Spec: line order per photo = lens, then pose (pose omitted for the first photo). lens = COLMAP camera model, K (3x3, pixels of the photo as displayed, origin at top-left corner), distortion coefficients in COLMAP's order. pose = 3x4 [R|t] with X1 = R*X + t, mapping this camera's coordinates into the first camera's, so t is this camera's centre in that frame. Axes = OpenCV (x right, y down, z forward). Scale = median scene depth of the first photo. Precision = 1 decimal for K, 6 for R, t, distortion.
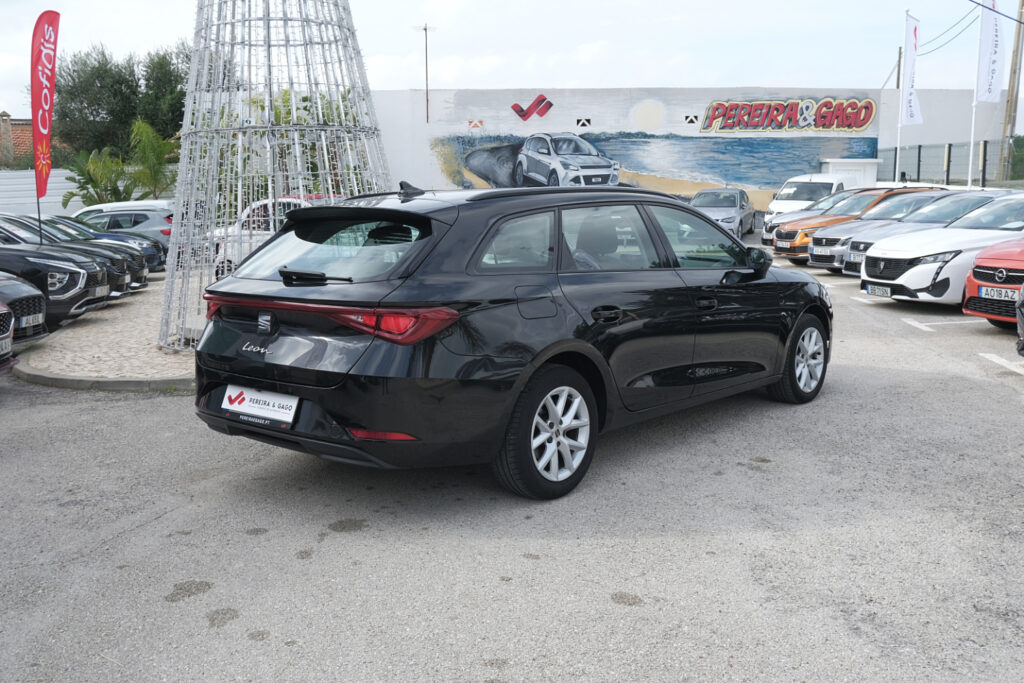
lens RADIAL K [[974.5, 0, 512.0], [0, 974.5, 341.5], [0, 0, 1]] dist [-0.055879, 0.088609]
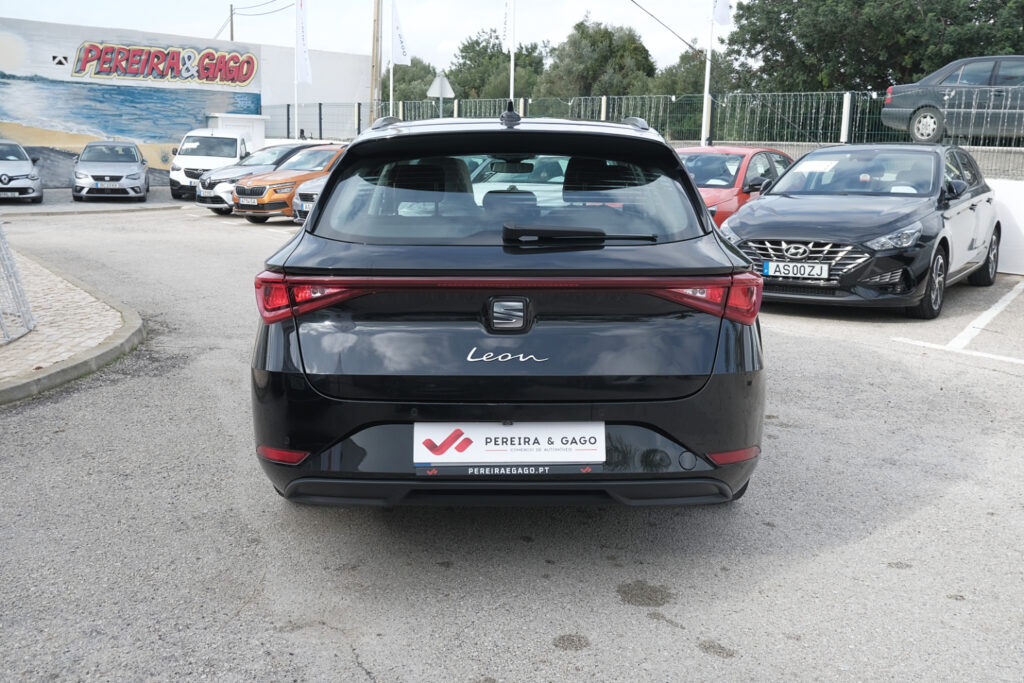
lens RADIAL K [[974.5, 0, 512.0], [0, 974.5, 341.5], [0, 0, 1]] dist [-0.055879, 0.088609]
pose [[0.754067, -0.102195, 0.648798, -0.098225], [0.075932, 0.994762, 0.068437, -0.006526], [-0.652394, -0.002341, 0.757877, 0.078494]]
